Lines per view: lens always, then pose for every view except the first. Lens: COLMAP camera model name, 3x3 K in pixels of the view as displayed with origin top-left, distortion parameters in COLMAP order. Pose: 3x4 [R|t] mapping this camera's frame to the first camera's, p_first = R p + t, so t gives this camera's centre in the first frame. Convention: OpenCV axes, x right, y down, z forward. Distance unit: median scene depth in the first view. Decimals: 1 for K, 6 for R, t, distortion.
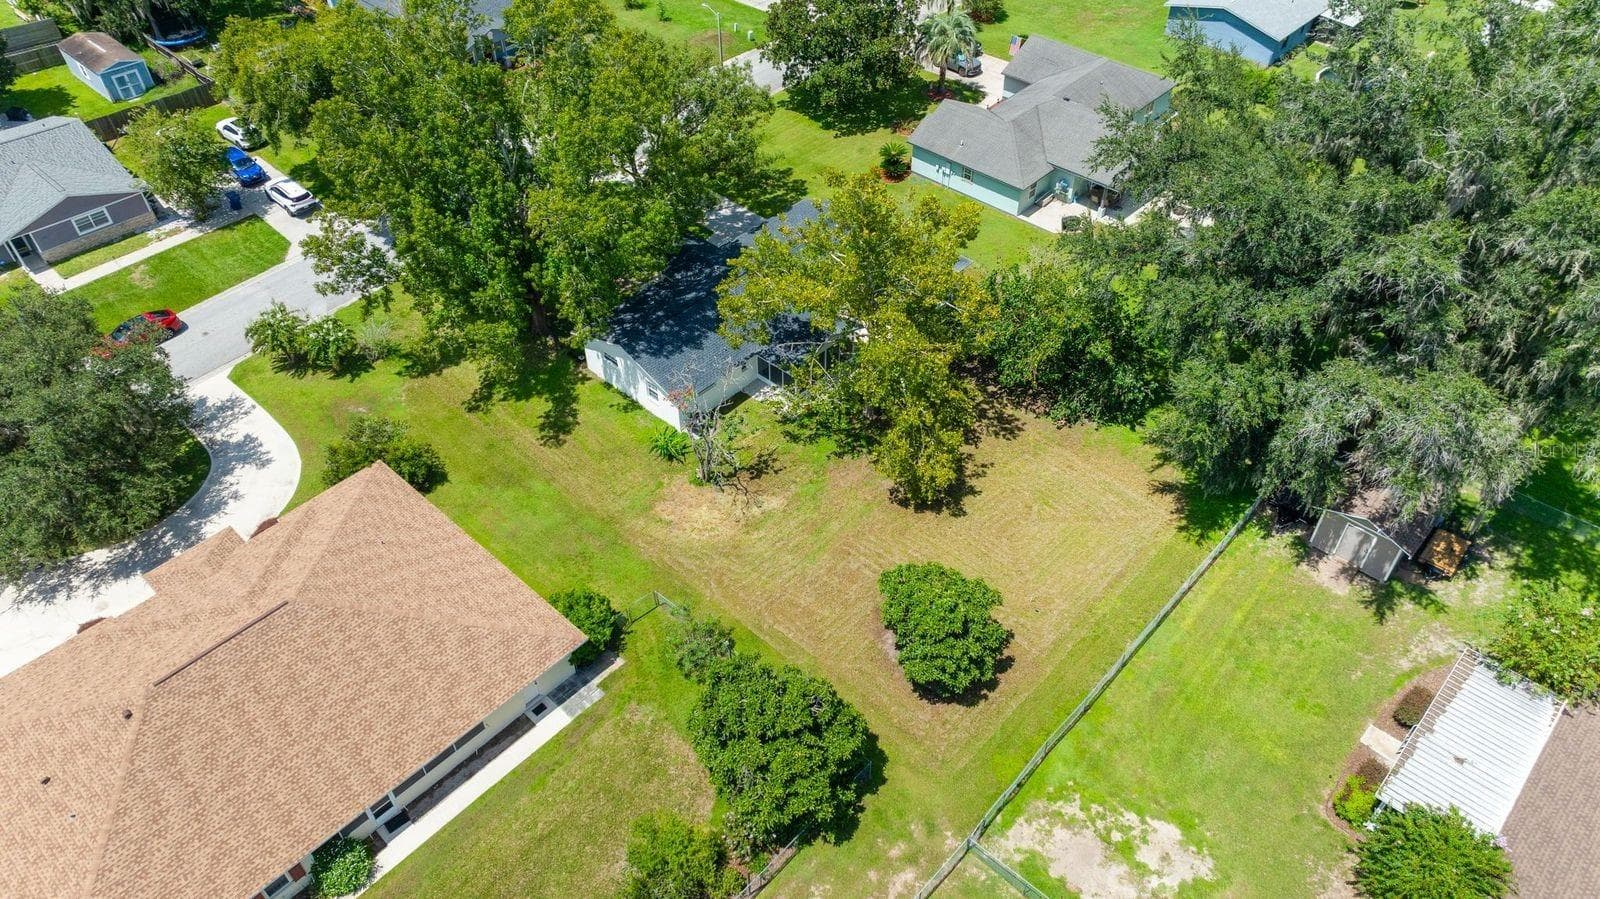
lens RADIAL K [[1100.3, 0, 805.2], [0, 1100.3, 453.4], [0, 0, 1]] dist [0.007463, 0.007093]
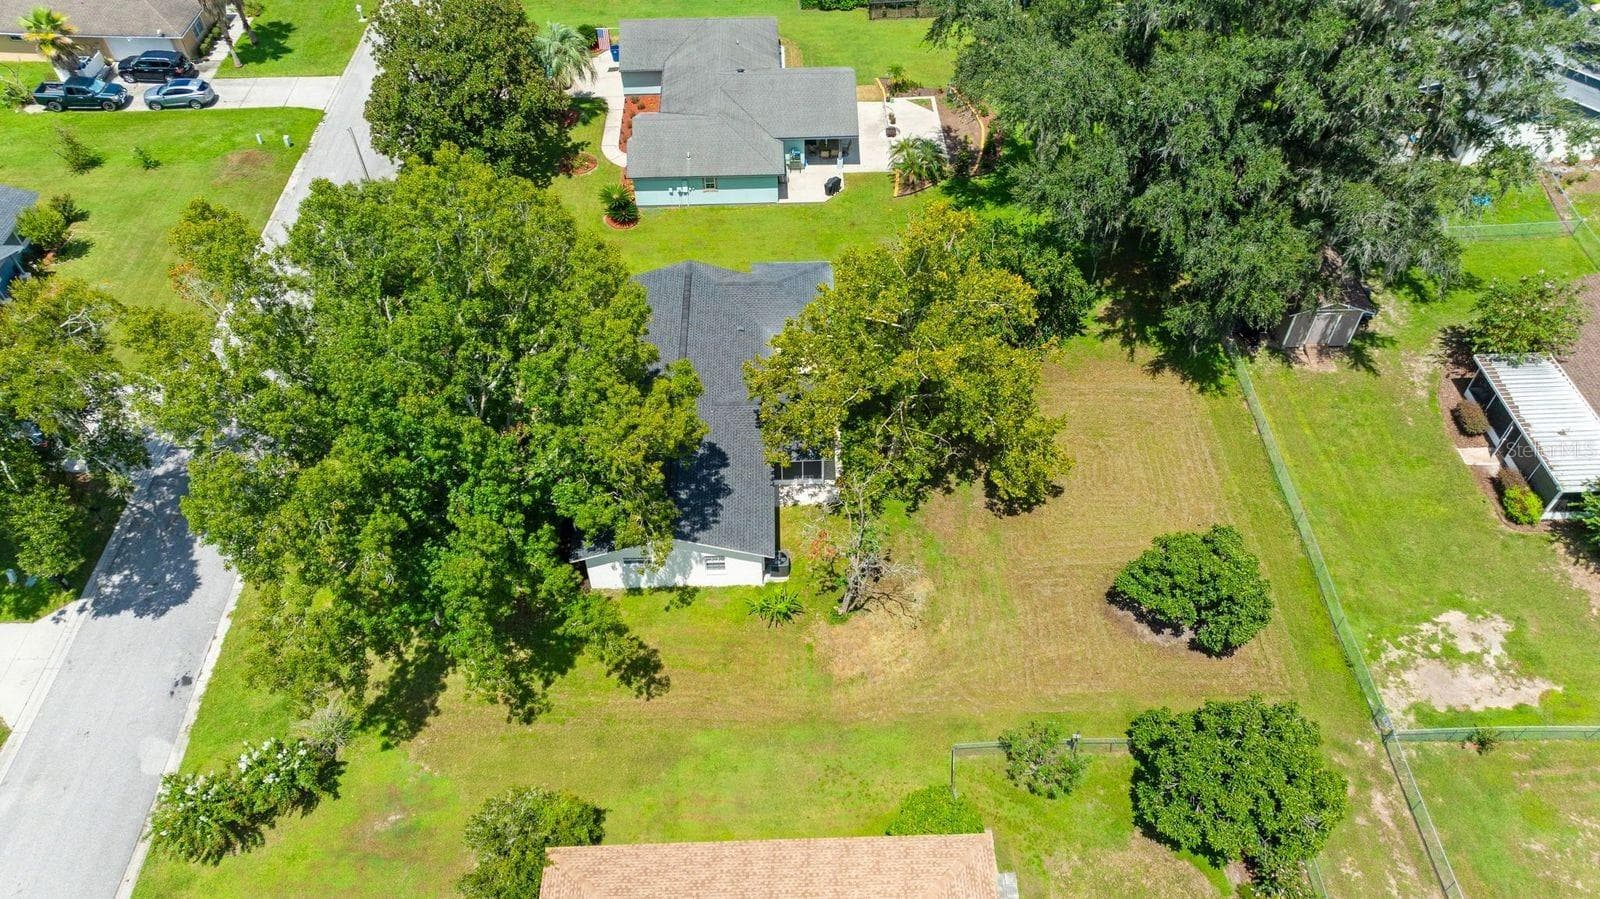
lens RADIAL K [[1100.3, 0, 805.2], [0, 1100.3, 453.4], [0, 0, 1]] dist [0.007463, 0.007093]
pose [[0.716518, -0.516202, 0.469189, -0.465823], [0.488522, 0.851452, 0.190725, -0.269832], [-0.497944, 0.092551, 0.862256, 0.258918]]
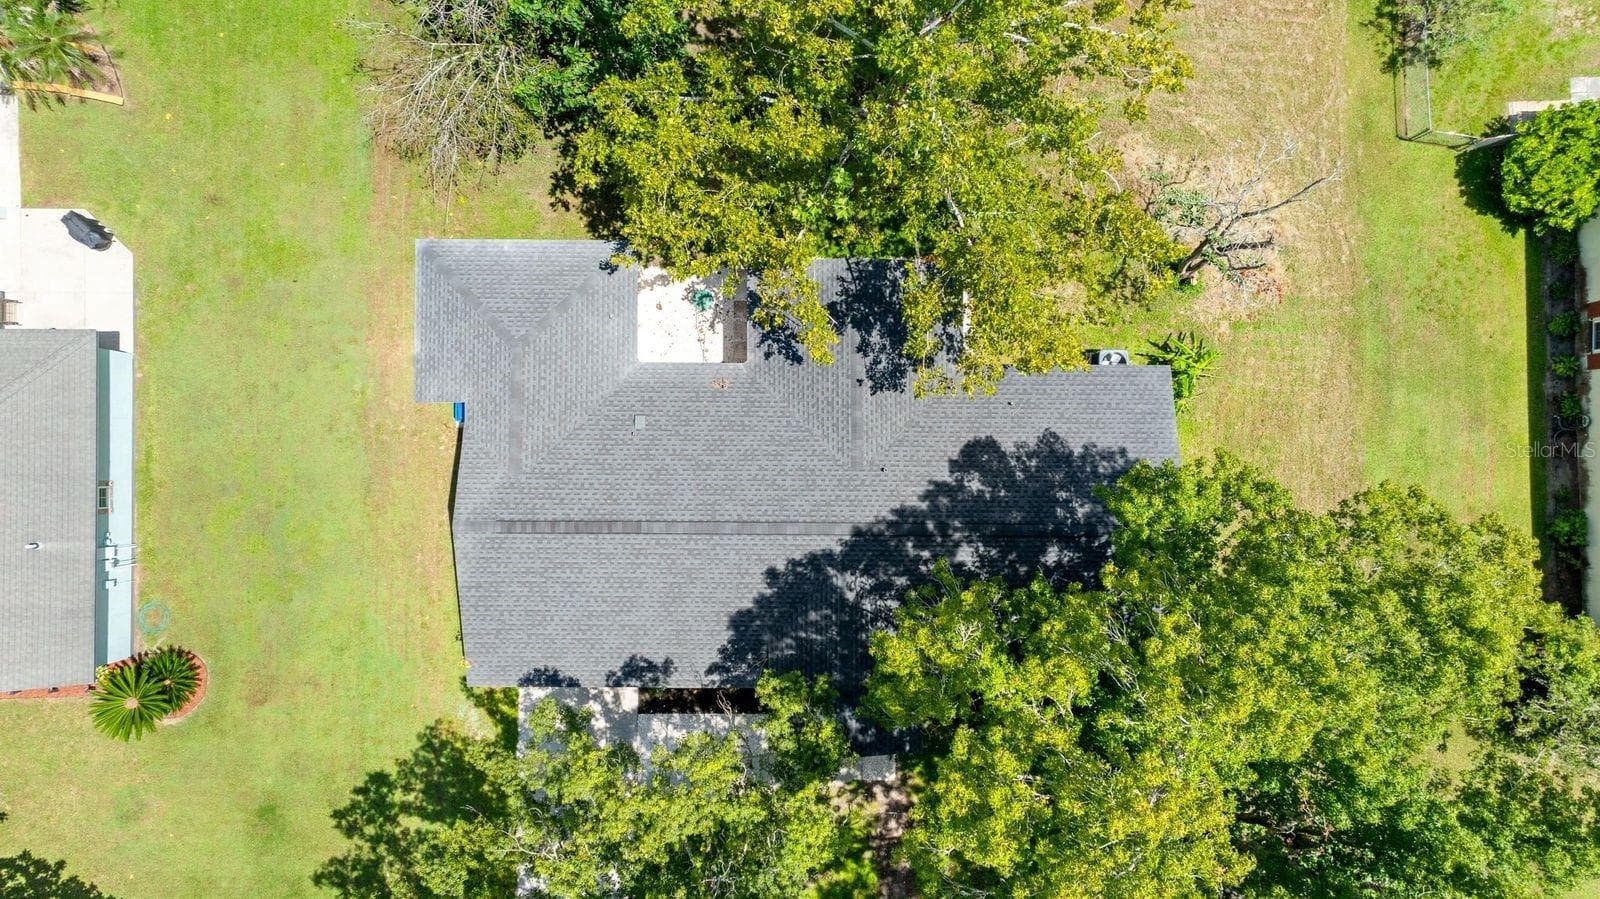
lens RADIAL K [[1100.3, 0, 805.2], [0, 1100.3, 453.4], [0, 0, 1]] dist [0.007463, 0.007093]
pose [[-0.673256, -0.739165, 0.019019, -0.040209], [0.518585, -0.453697, 0.724726, -0.558238], [-0.527064, 0.497789, 0.688774, 0.765214]]
